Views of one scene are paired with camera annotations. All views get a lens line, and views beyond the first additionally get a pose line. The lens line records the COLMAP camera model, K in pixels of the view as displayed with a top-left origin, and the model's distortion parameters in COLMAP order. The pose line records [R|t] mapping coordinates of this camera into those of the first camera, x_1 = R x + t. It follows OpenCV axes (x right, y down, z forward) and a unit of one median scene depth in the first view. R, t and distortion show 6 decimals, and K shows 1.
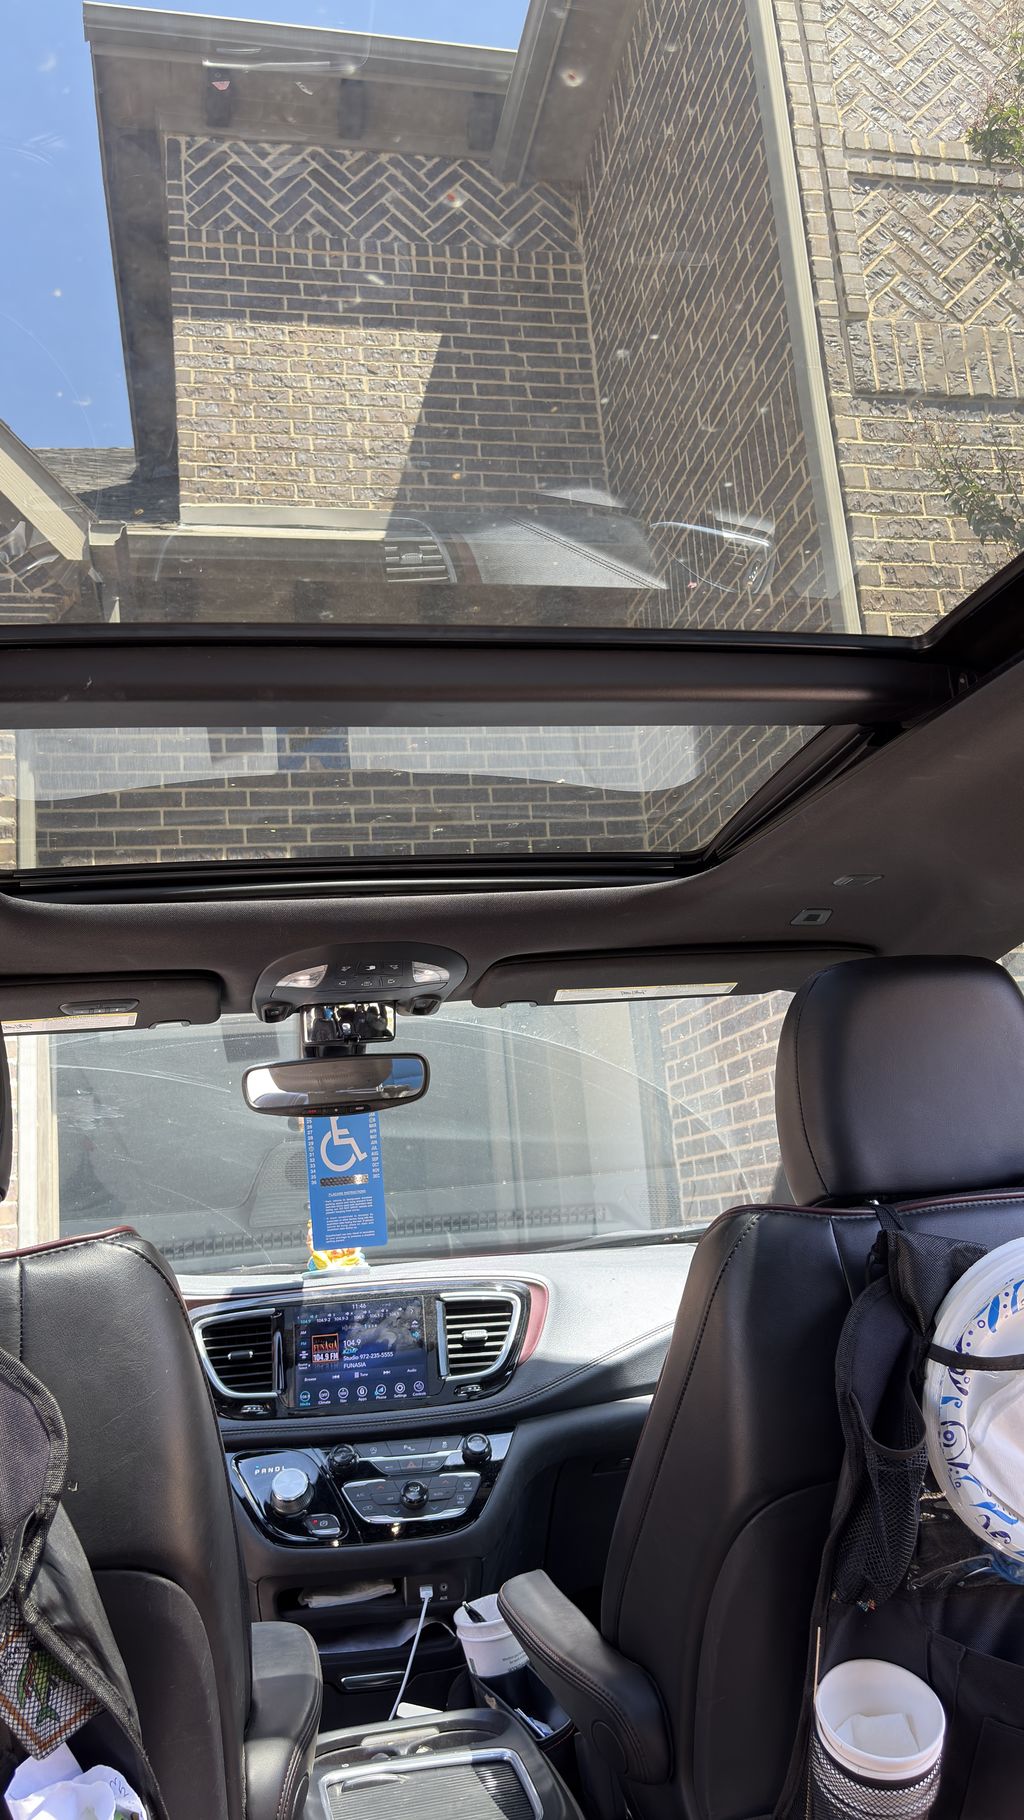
lens RADIAL K [[1392.9, 0, 525.2], [0, 1392.9, 904.4], [0, 0, 1]] dist [0.048745, -0.067351]
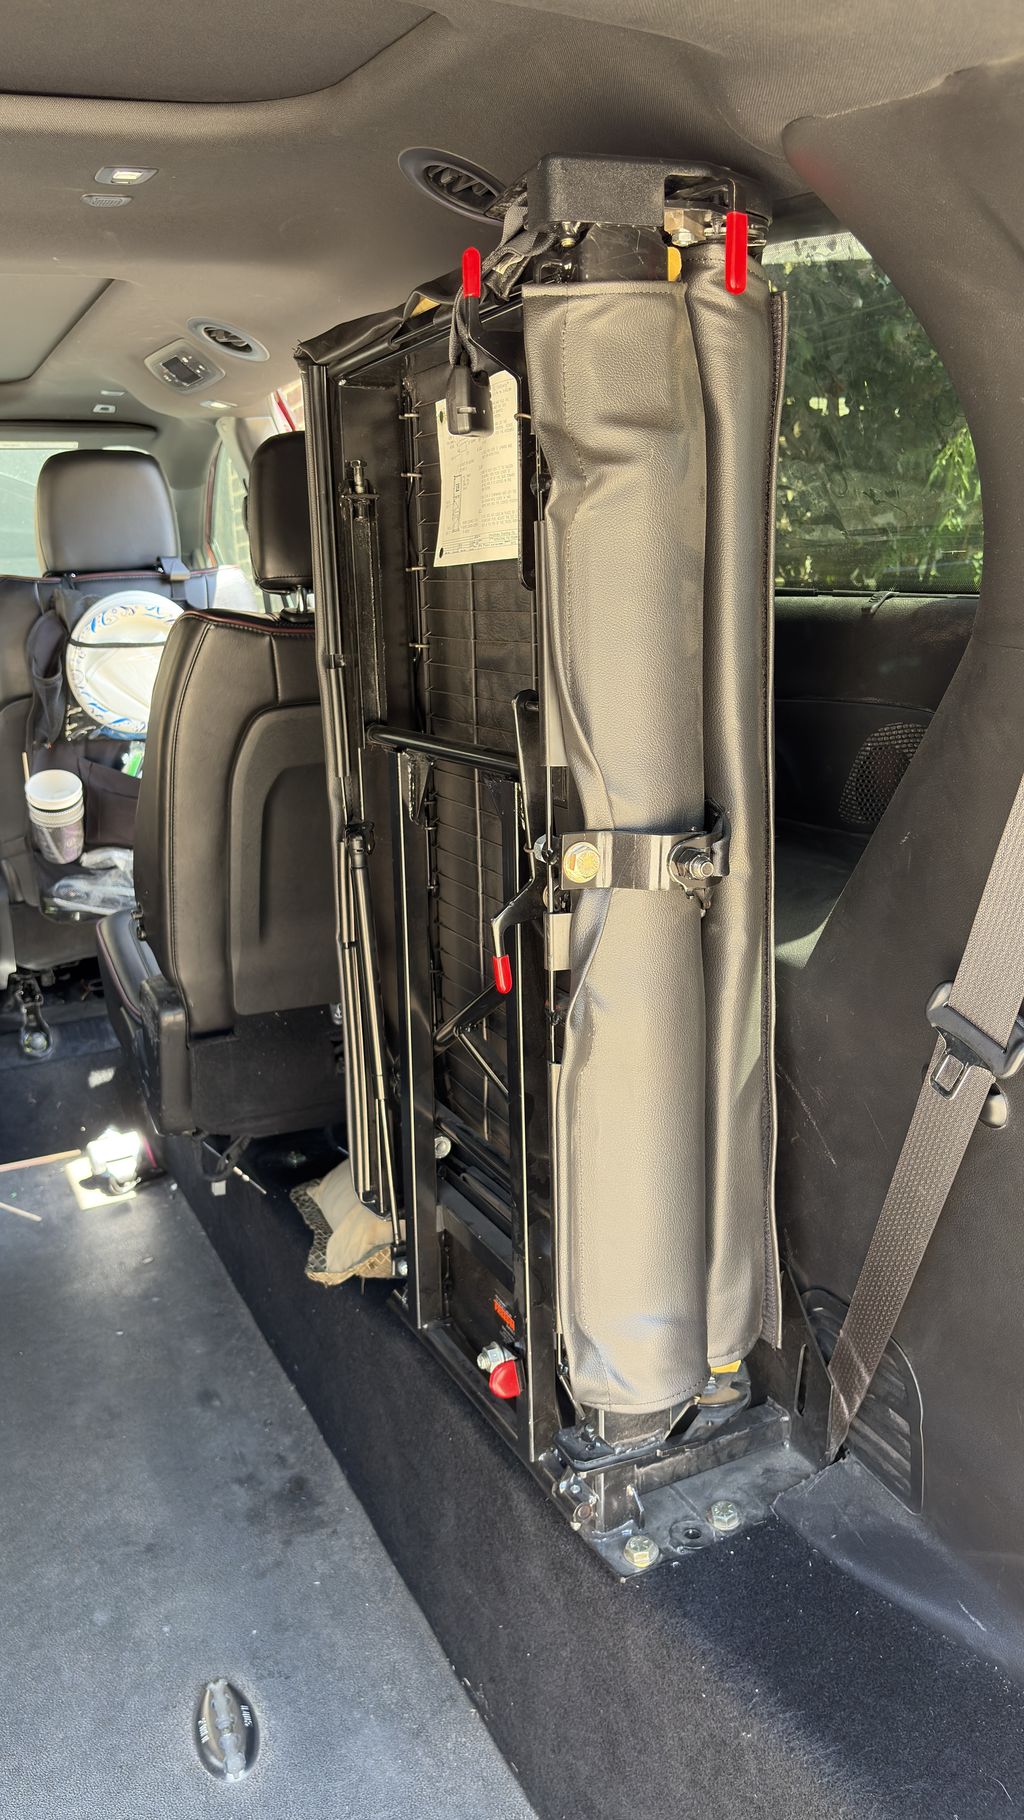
lens RADIAL K [[1392.9, 0, 511.8], [0, 1392.9, 906.4], [0, 0, 1]] dist [0.048745, -0.067351]
pose [[0.978613, -0.013597, 0.205258, 0.305493], [-0.074574, 0.906487, 0.415596, -0.172485], [-0.191714, -0.422015, 0.886086, -0.794463]]
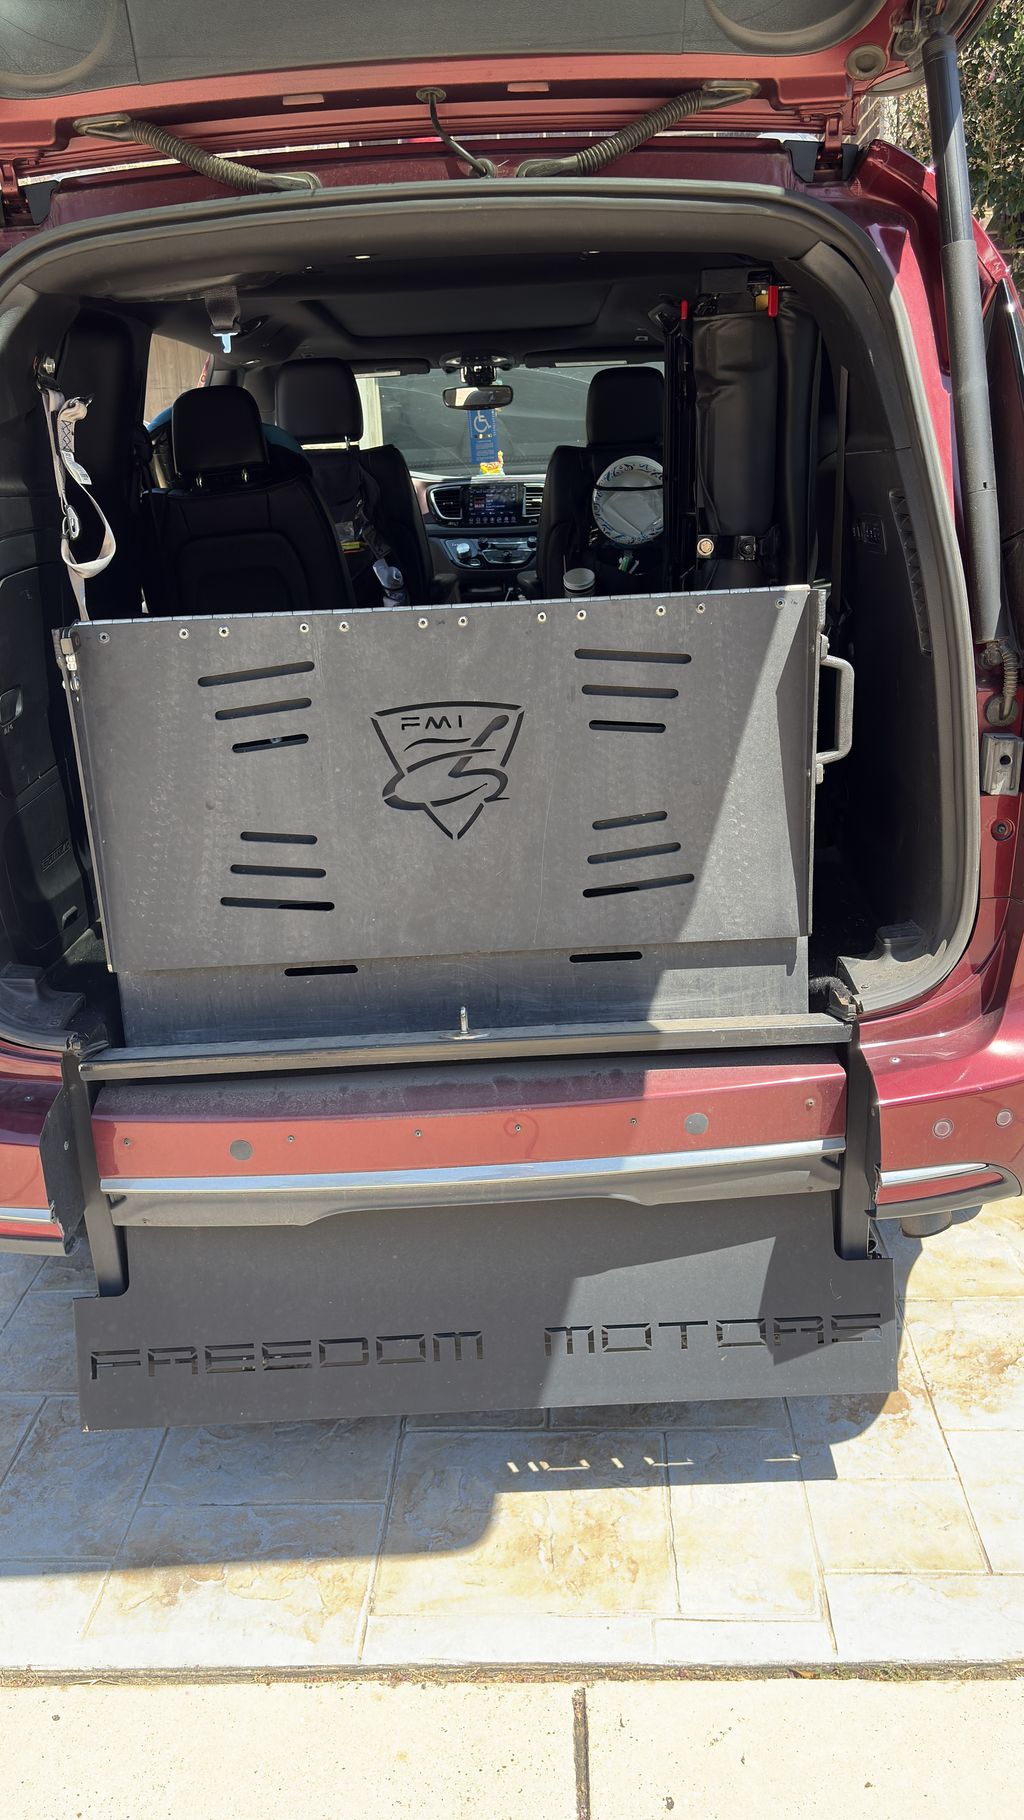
lens RADIAL K [[1392.9, 0, 515.7], [0, 1392.9, 915.1], [0, 0, 1]] dist [0.048745, -0.067351]
pose [[0.973284, 0.102044, -0.205683, 0.581935], [0.013868, 0.868052, 0.496280, -0.334476], [0.229186, -0.485873, 0.843446, -1.686309]]
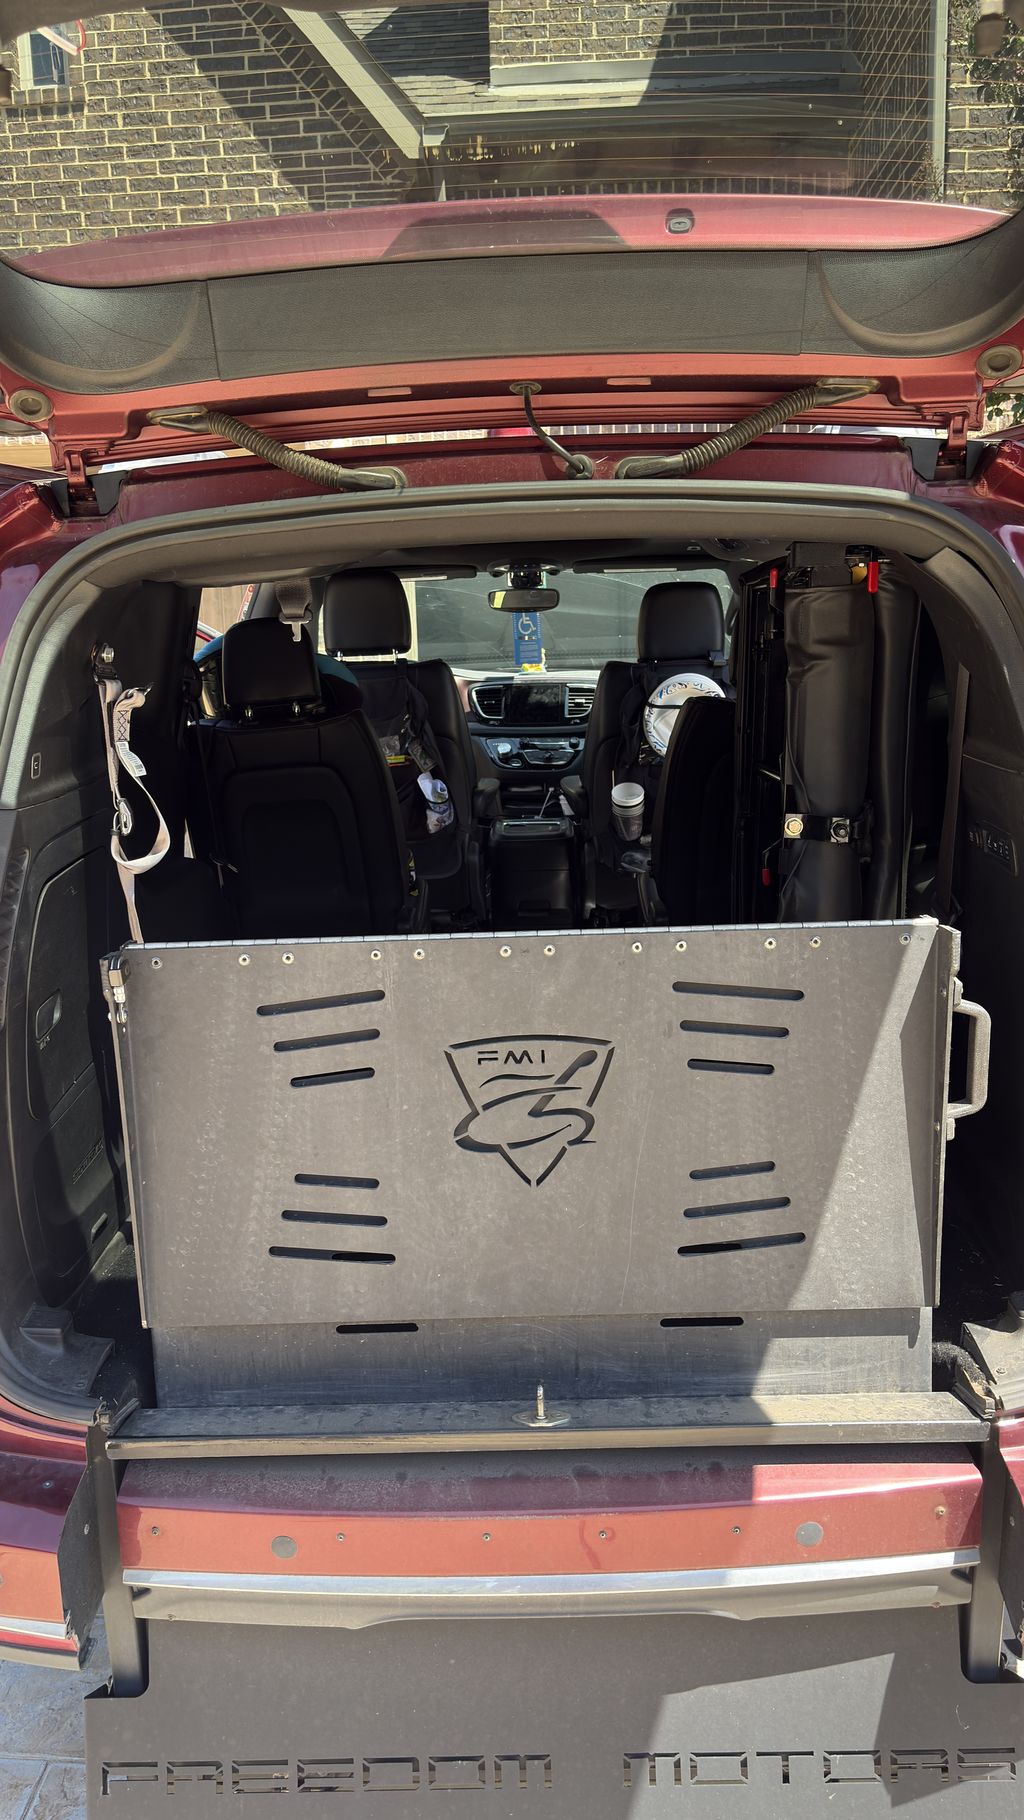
lens RADIAL K [[1392.9, 0, 485.1], [0, 1392.9, 924.4], [0, 0, 1]] dist [0.048745, -0.067351]
pose [[0.964865, 0.103711, -0.241413, 0.489024], [0.007672, 0.907289, 0.420438, -0.420473], [0.262635, -0.407518, 0.874615, -1.535405]]
